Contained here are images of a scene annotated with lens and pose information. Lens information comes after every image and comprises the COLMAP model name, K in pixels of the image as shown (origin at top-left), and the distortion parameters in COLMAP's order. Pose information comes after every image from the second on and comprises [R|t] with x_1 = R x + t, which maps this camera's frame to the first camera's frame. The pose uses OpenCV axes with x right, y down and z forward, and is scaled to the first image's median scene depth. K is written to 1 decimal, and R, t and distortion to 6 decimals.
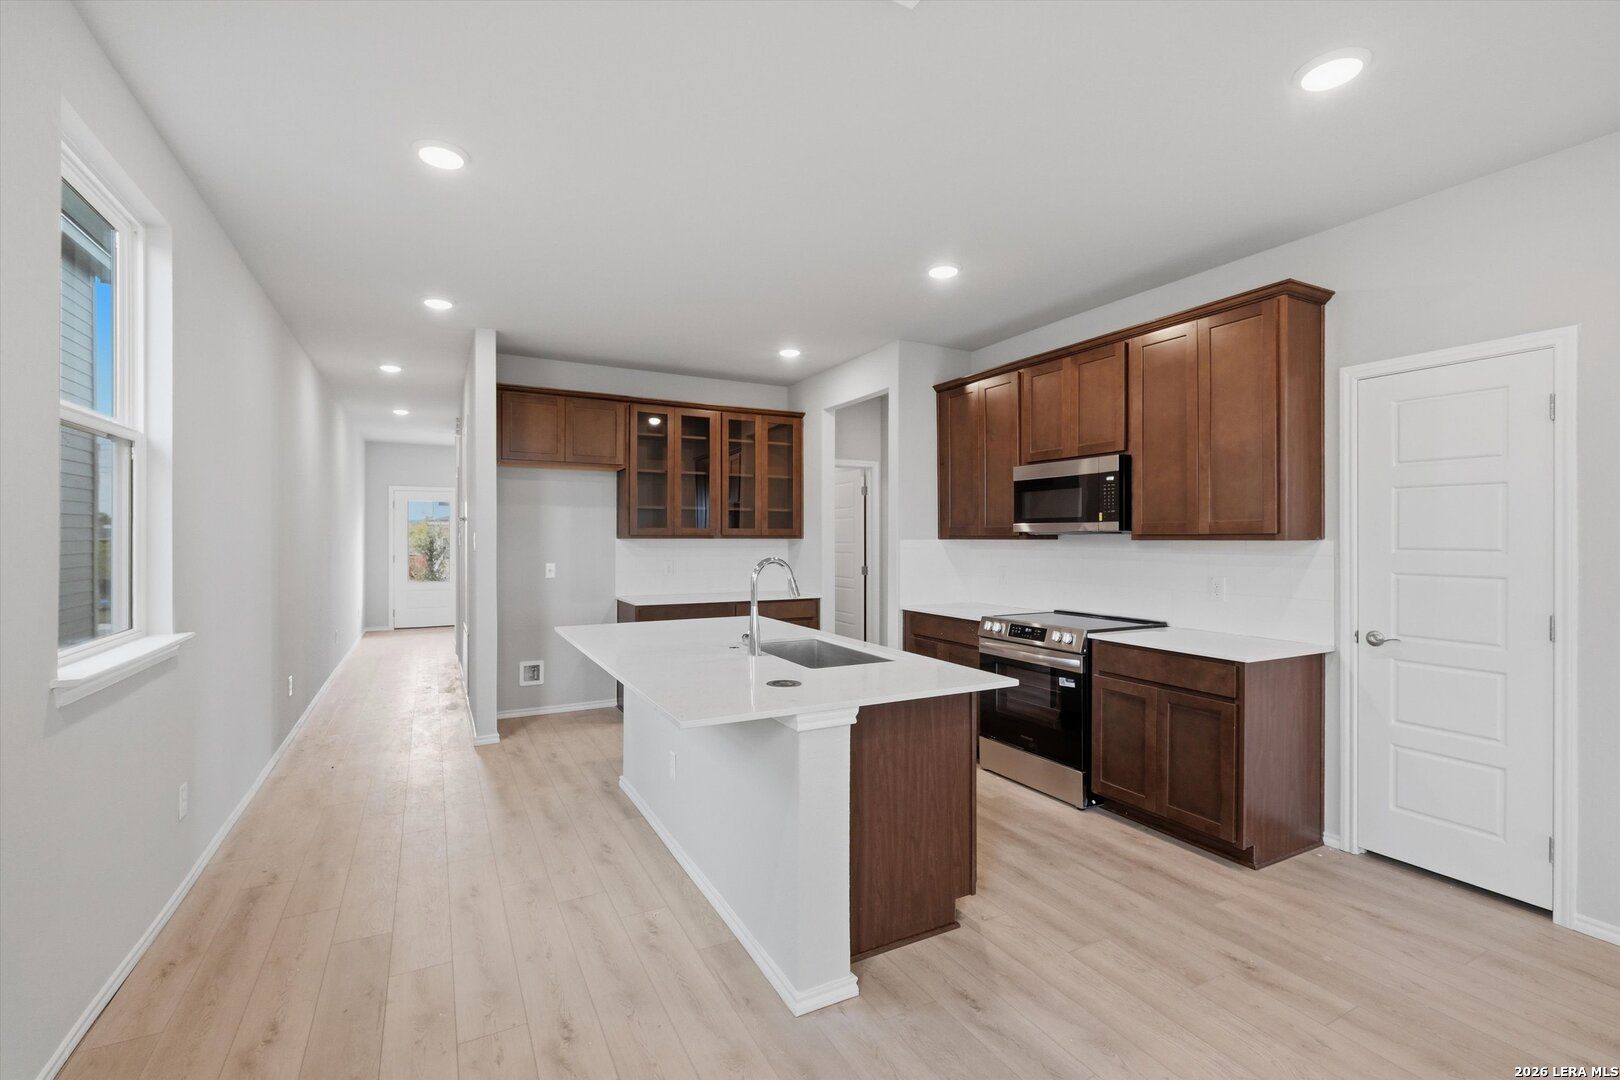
lens RADIAL K [[718.9, 0, 806.7], [0, 718.9, 530.0], [0, 0, 1]] dist [-0.003812, 0.000749]
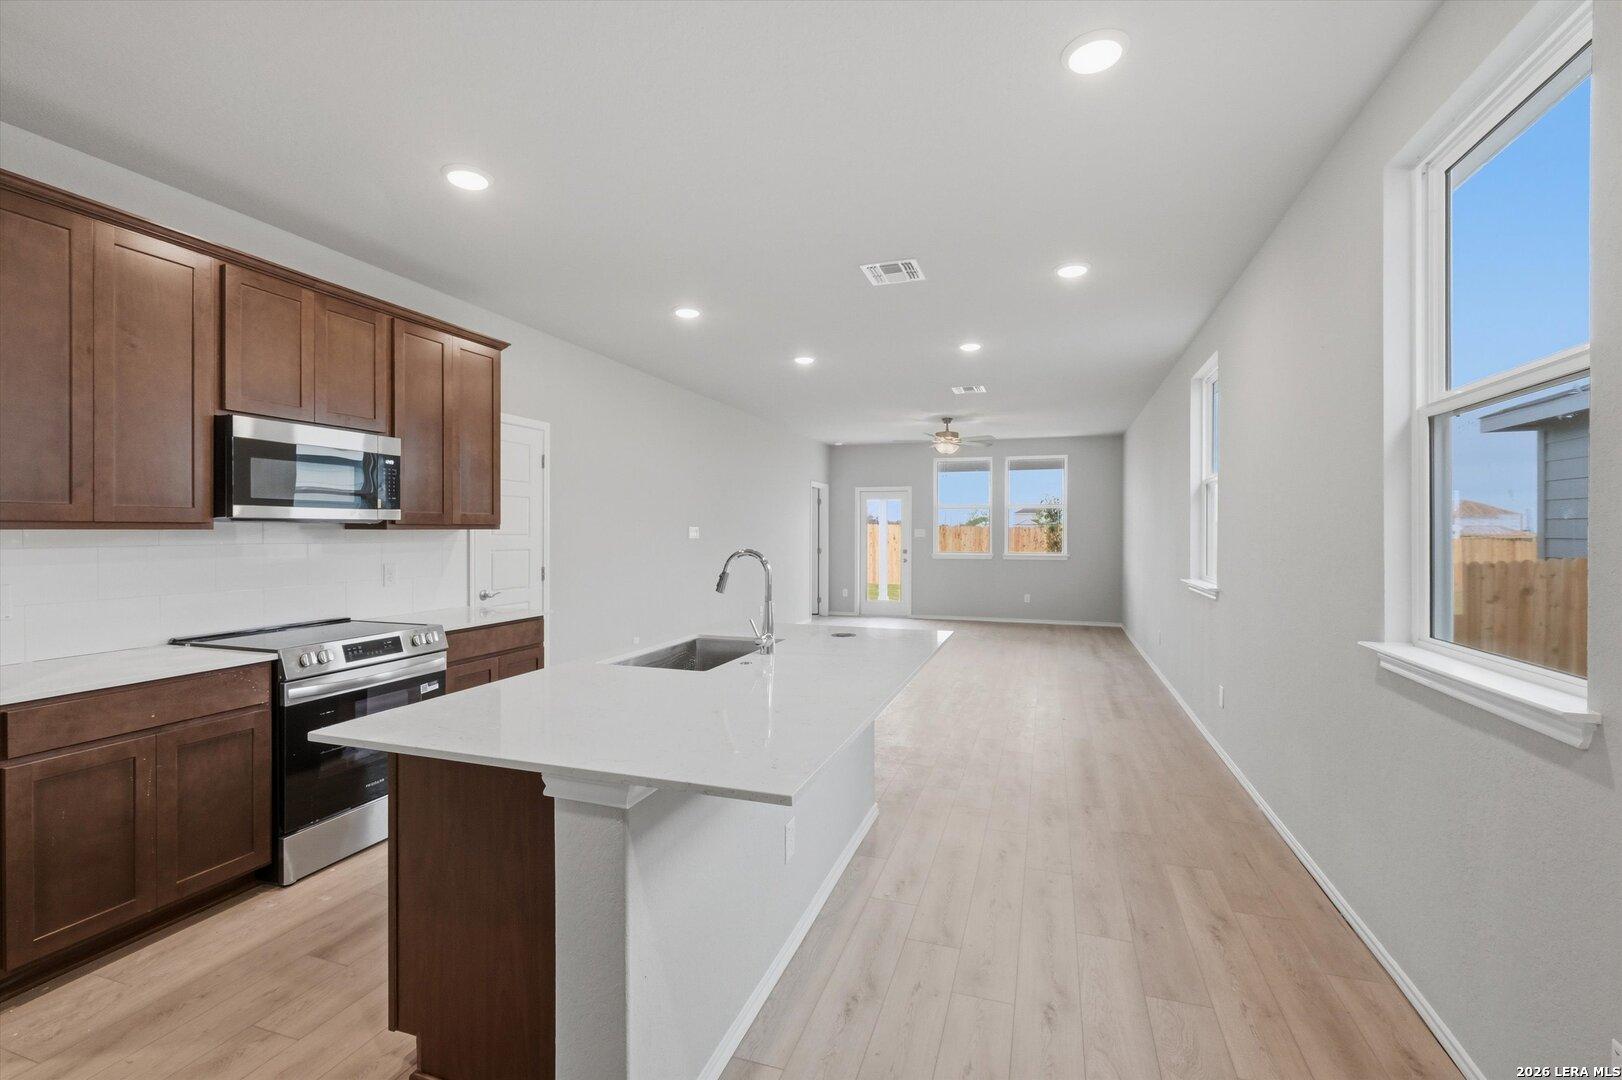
lens RADIAL K [[719.8, 0, 806.9], [0, 719.8, 534.5], [0, 0, 1]] dist [-0.003812, 0.000749]
pose [[-0.687852, -0.007219, 0.725815, -0.436331], [-0.011096, 0.999938, -0.000569, 0.010564], [-0.725766, -0.008445, -0.687889, 0.894744]]
